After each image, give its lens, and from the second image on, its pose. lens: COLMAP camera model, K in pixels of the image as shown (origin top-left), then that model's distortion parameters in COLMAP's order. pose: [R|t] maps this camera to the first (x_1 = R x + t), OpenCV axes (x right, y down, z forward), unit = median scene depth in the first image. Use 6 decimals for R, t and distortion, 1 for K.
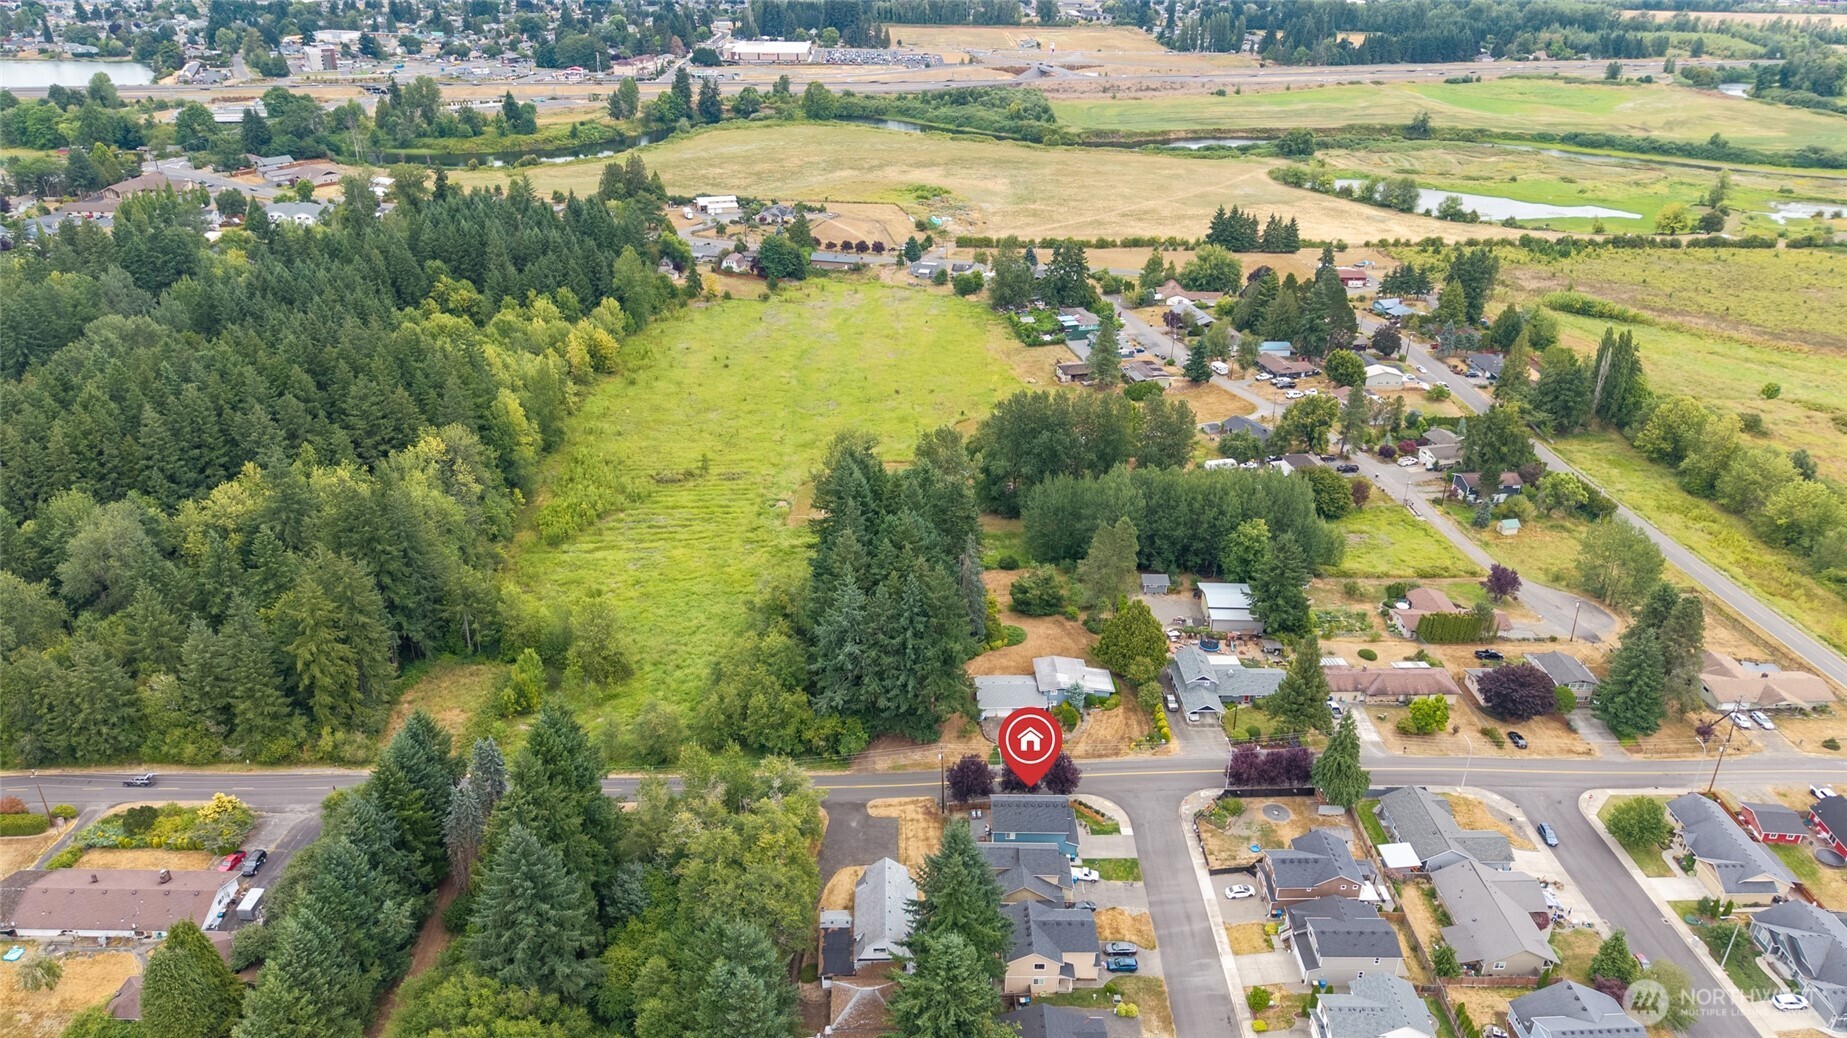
lens RADIAL K [[1226.0, 0, 911.3], [0, 1226.0, 537.0], [0, 0, 1]] dist [0.027472, -0.040473]
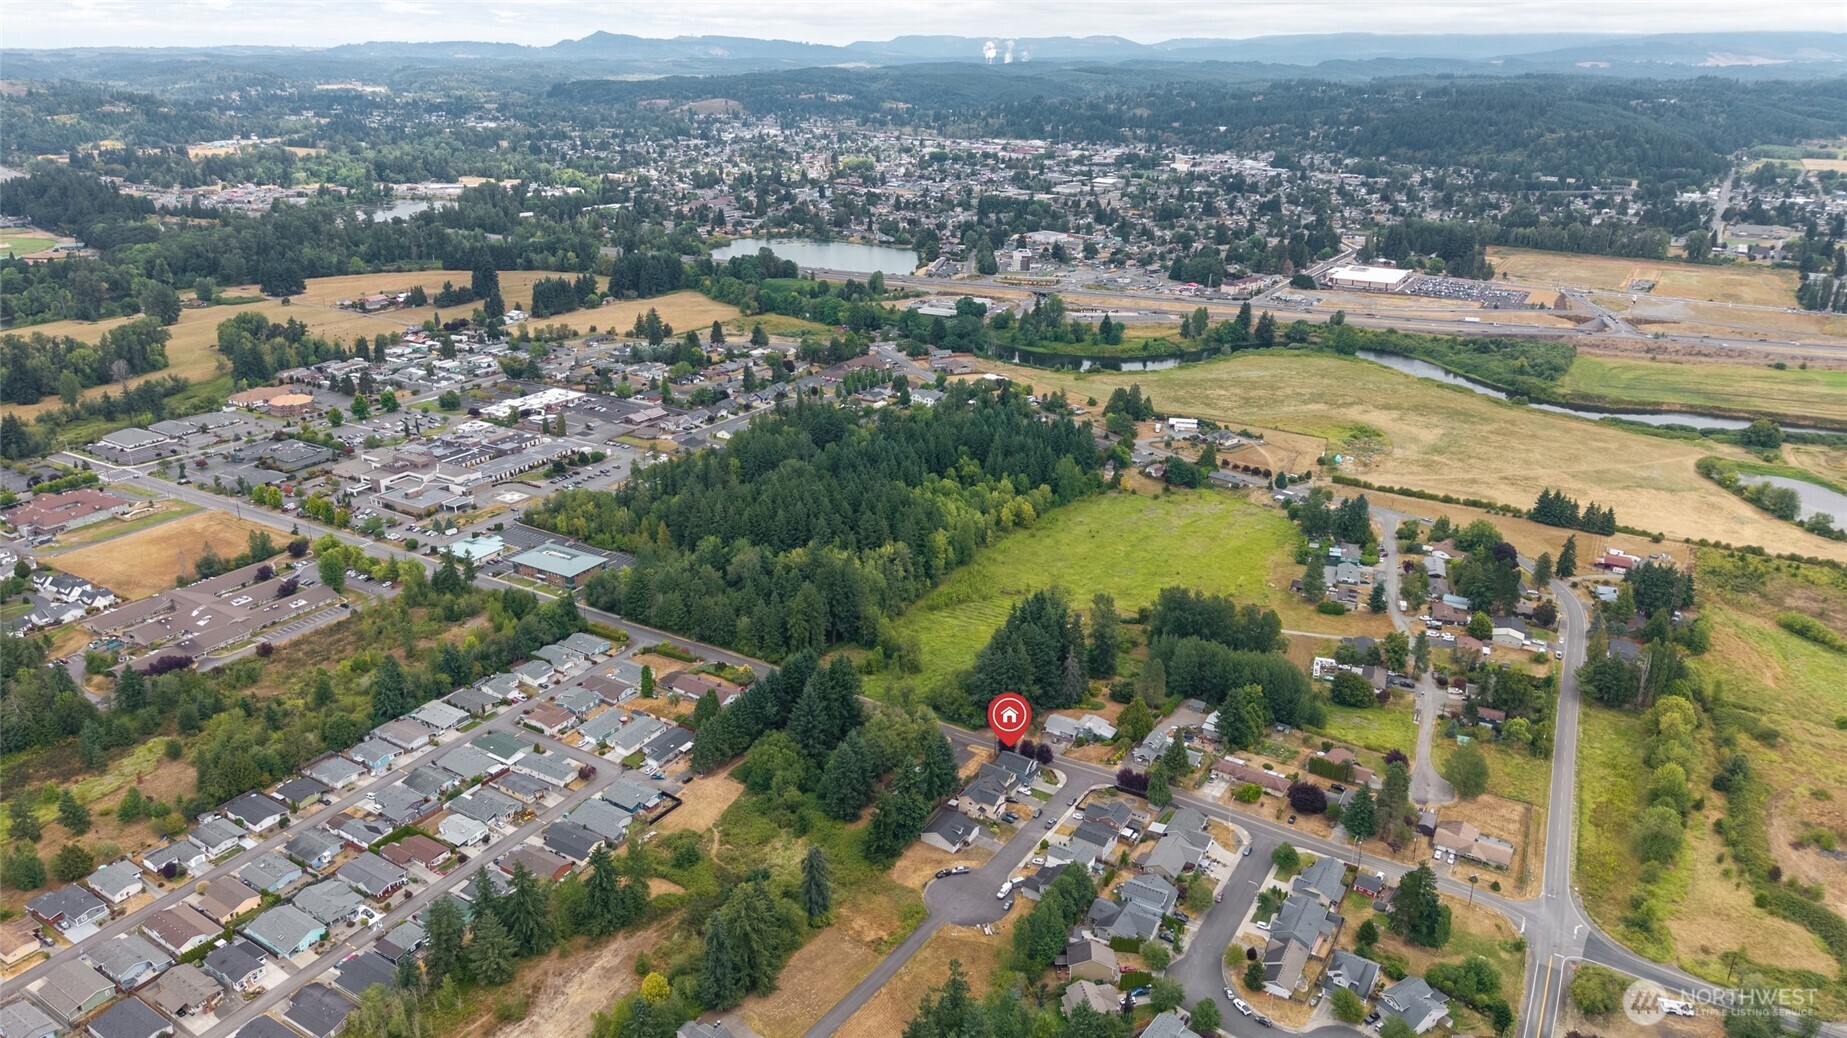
lens RADIAL K [[1242.9, 0, 919.3], [0, 1242.9, 497.6], [0, 0, 1]] dist [0.004234, -0.002384]
pose [[0.837258, 0.180707, -0.516085, 0.529551], [-0.246532, 0.967195, -0.061291, -0.031619], [0.488079, 0.178548, 0.854342, -0.577337]]
